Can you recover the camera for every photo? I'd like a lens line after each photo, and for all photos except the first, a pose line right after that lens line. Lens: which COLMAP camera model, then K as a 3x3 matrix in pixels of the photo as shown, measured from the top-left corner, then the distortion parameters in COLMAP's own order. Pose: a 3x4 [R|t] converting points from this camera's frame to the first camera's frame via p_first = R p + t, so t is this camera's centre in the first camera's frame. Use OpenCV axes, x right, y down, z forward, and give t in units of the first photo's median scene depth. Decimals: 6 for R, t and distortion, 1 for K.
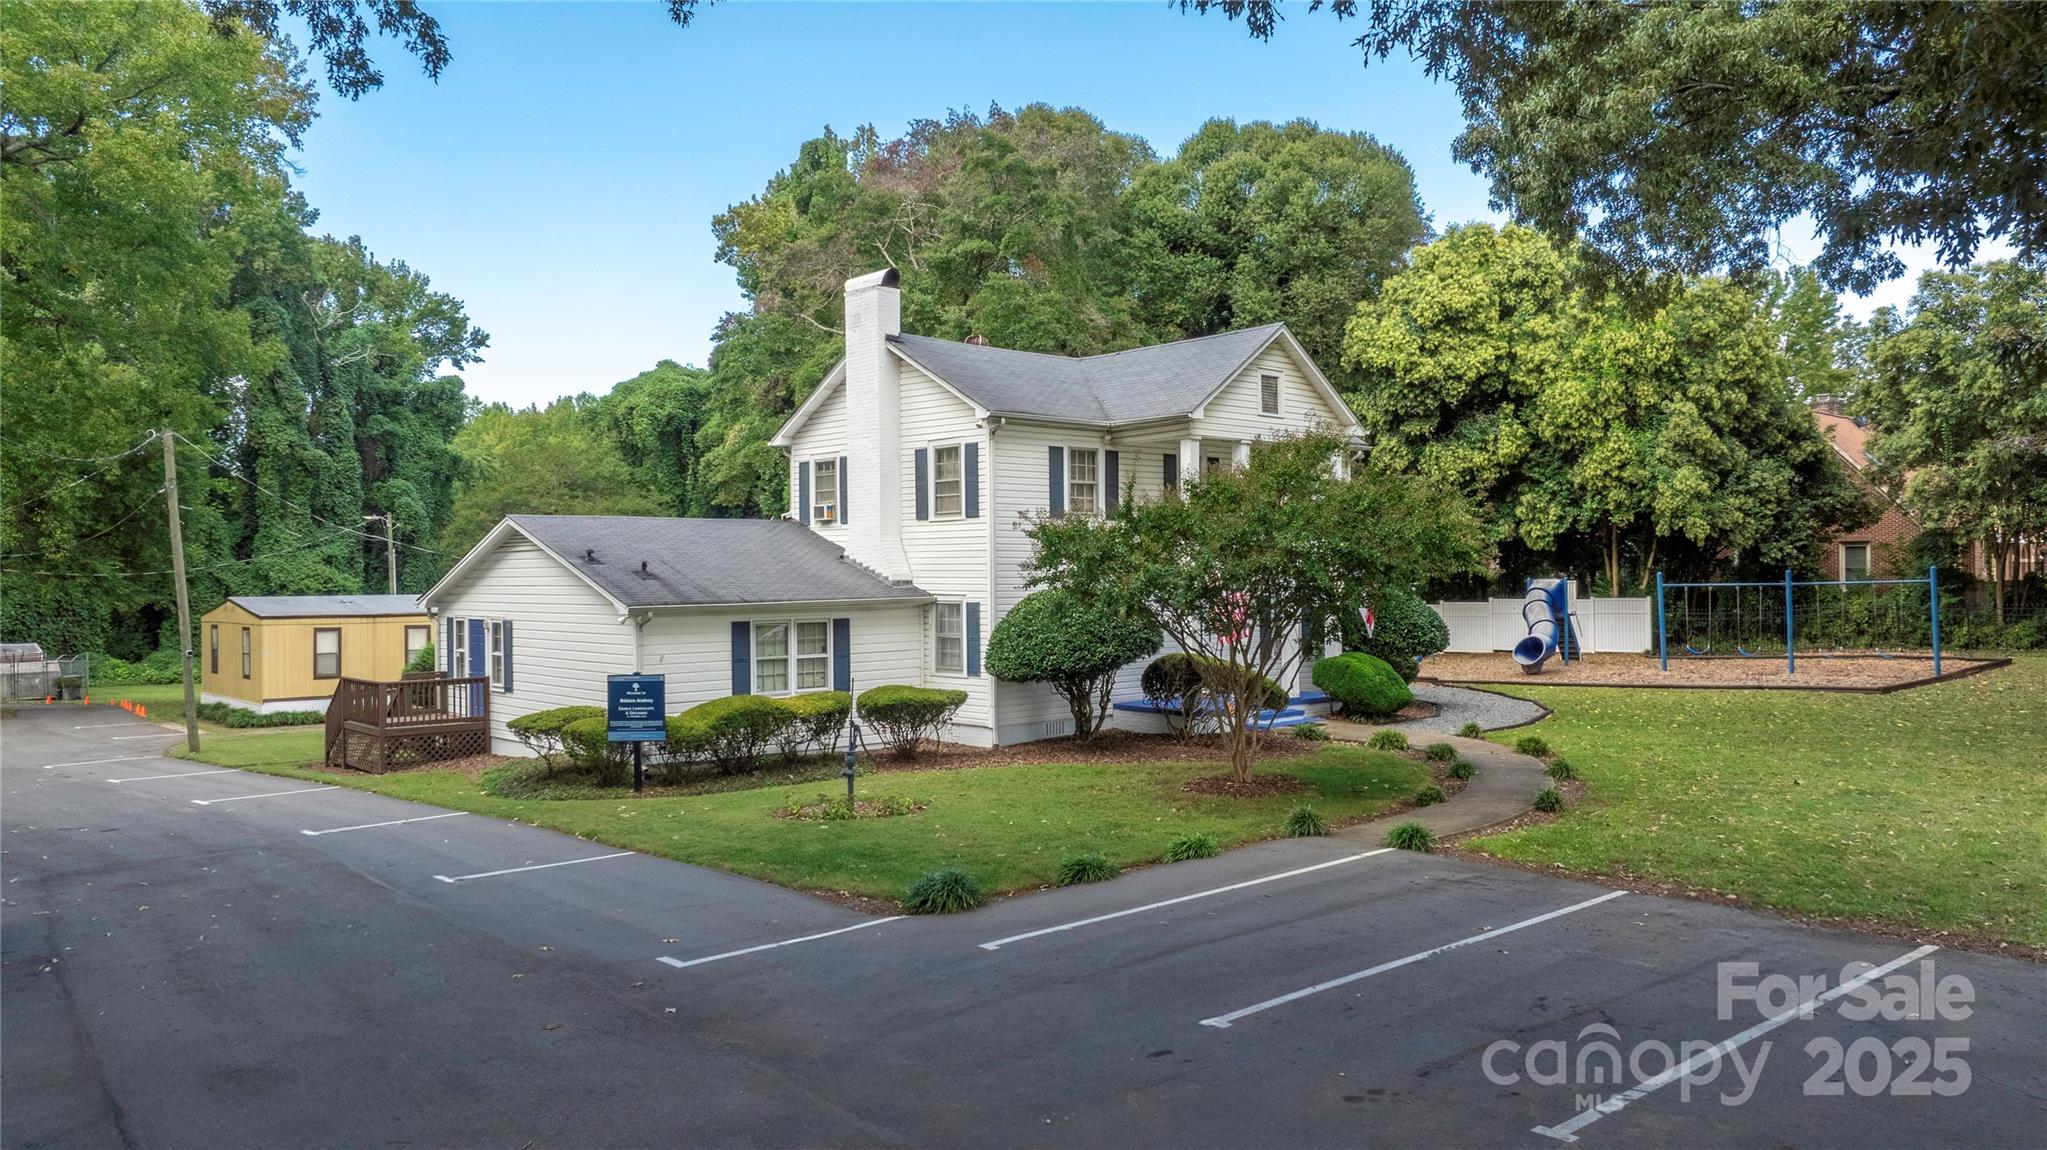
lens RADIAL K [[1433.7, 0, 1023.5], [0, 1433.7, 575.0], [0, 0, 1]] dist [-0.003801, -0.002282]
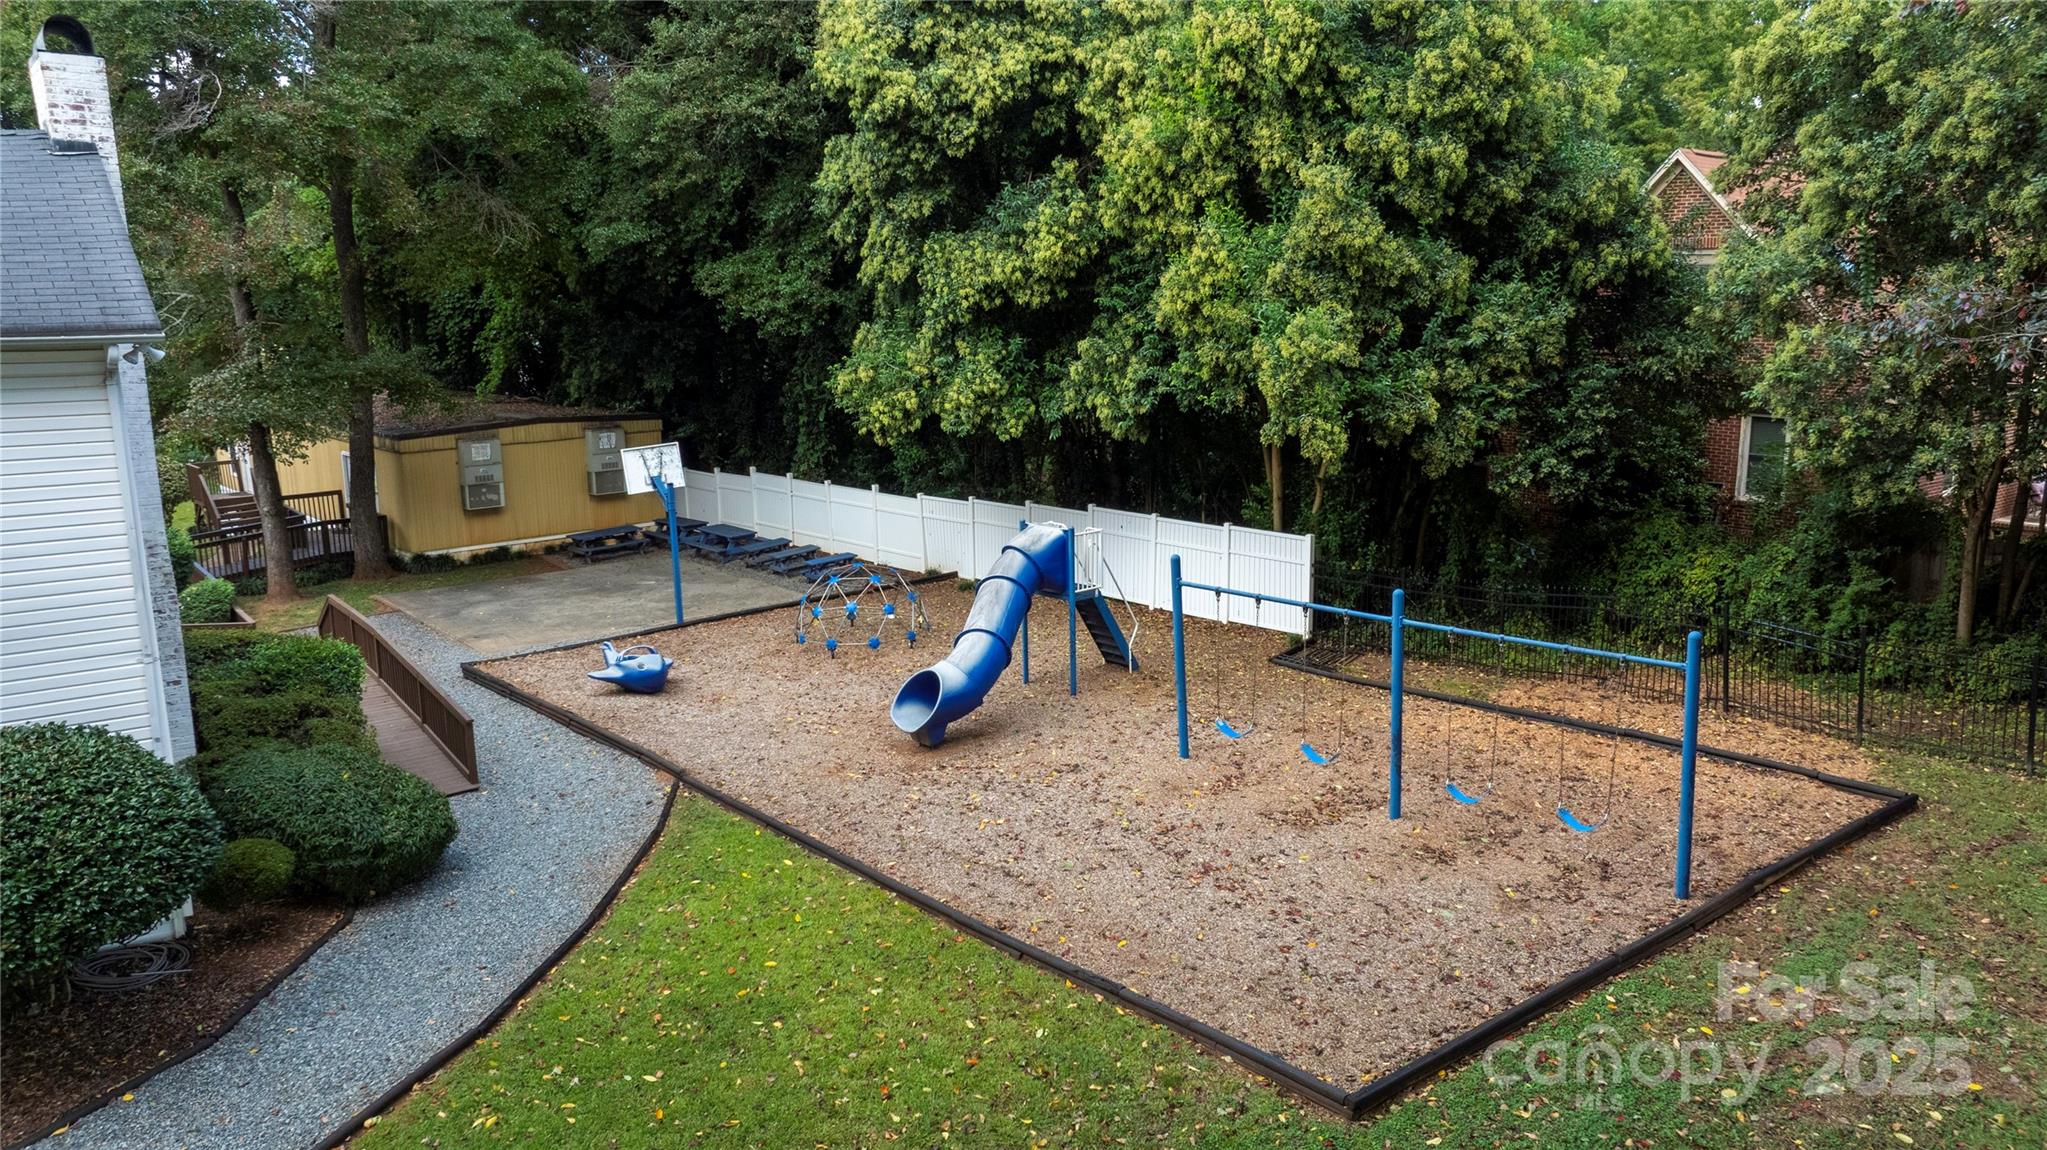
lens RADIAL K [[1428.3, 0, 1023.5], [0, 1428.3, 575.0], [0, 0, 1]] dist [-0.051076, 0.052578]
pose [[0.995730, 0.017333, -0.090675, 0.399998], [0.001269, 0.979554, 0.201177, -0.081074], [0.092308, -0.200433, 0.975349, 0.498280]]
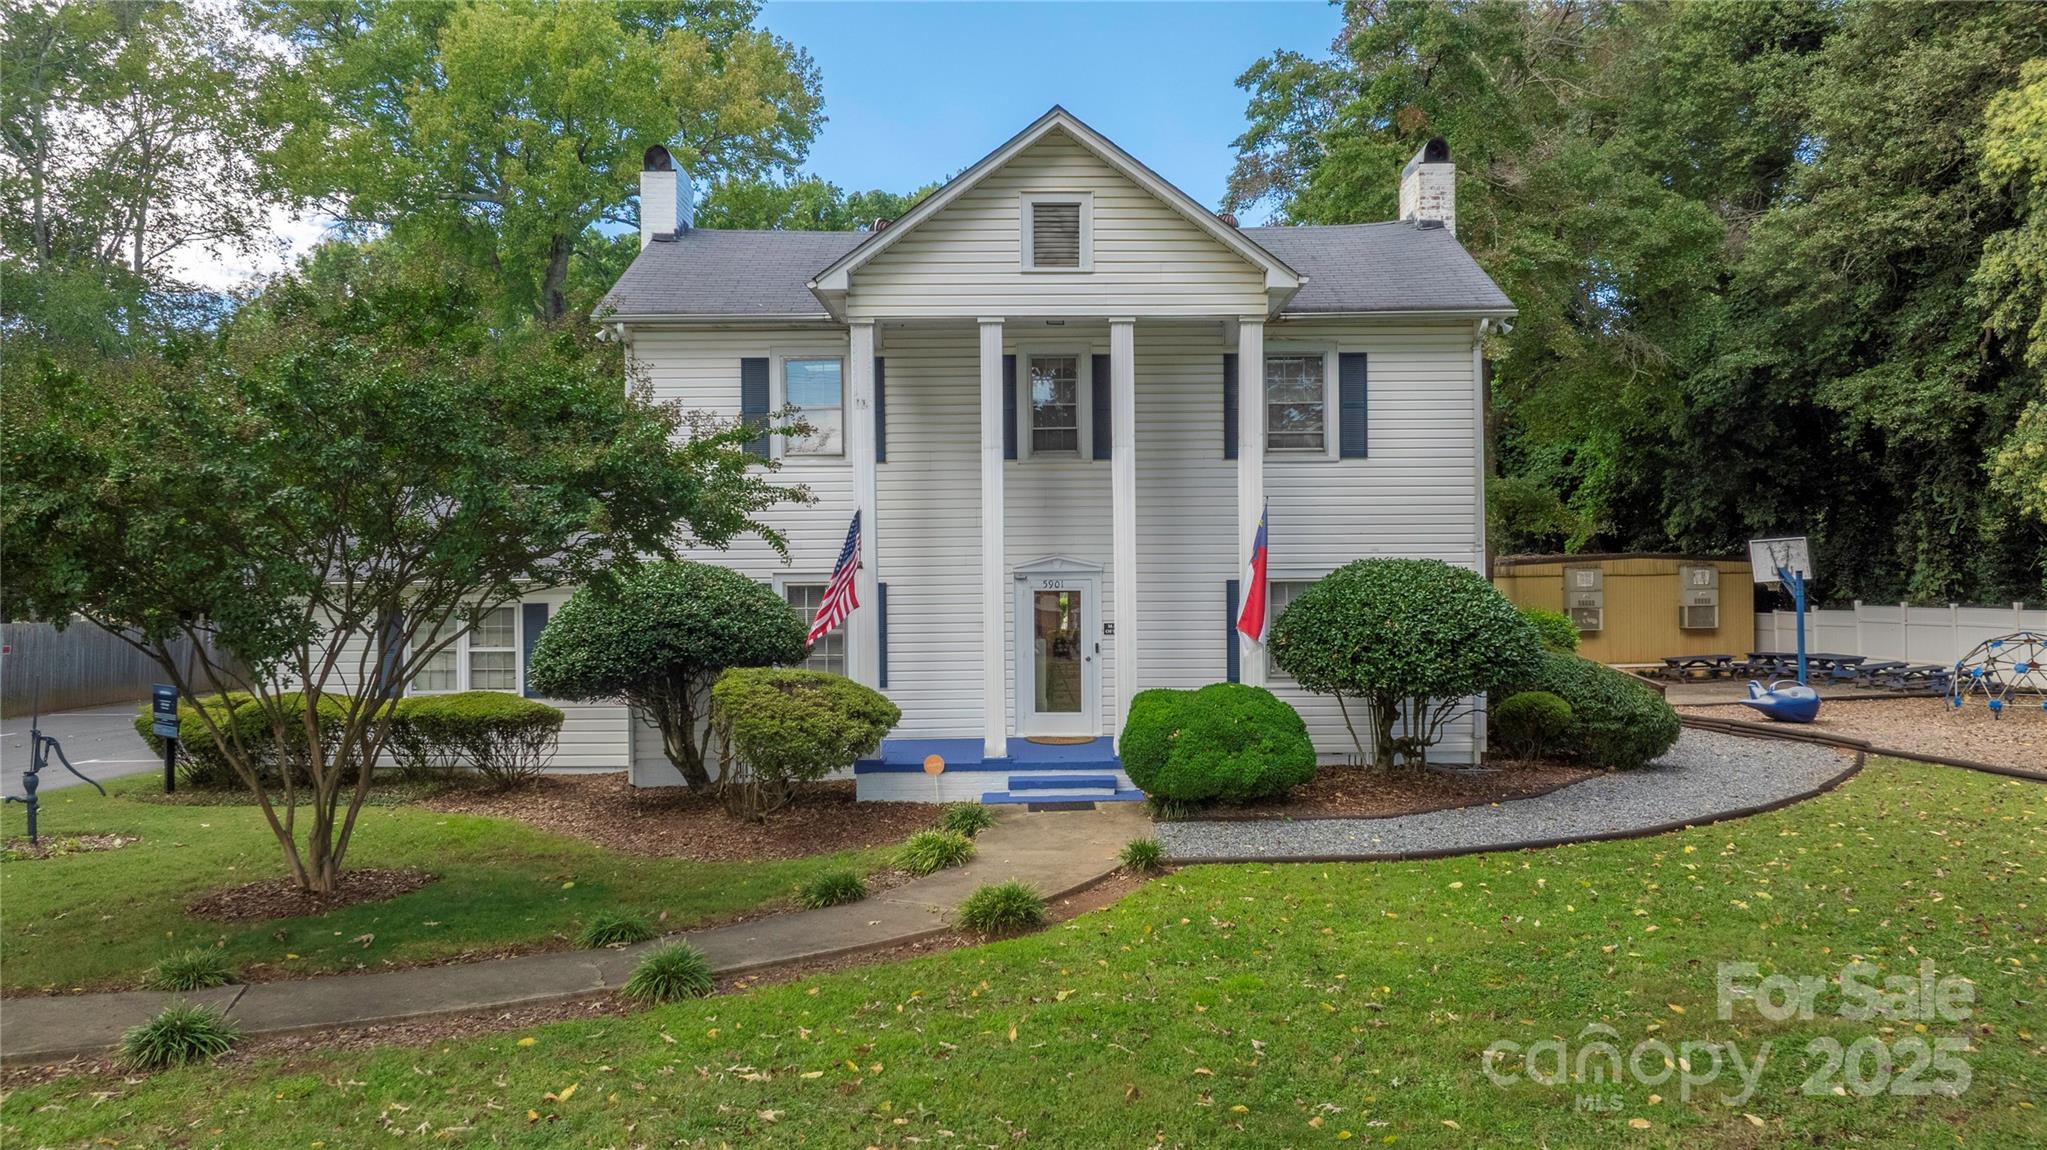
lens RADIAL K [[1449.8, 0, 1023.5], [0, 1449.8, 575.0], [0, 0, 1]] dist [-0.112923, 0.126530]
pose [[0.729820, 0.002679, -0.683635, 0.373602], [0.002610, 0.999974, 0.006705, 0.006387], [0.683635, -0.006678, 0.729794, 0.368452]]
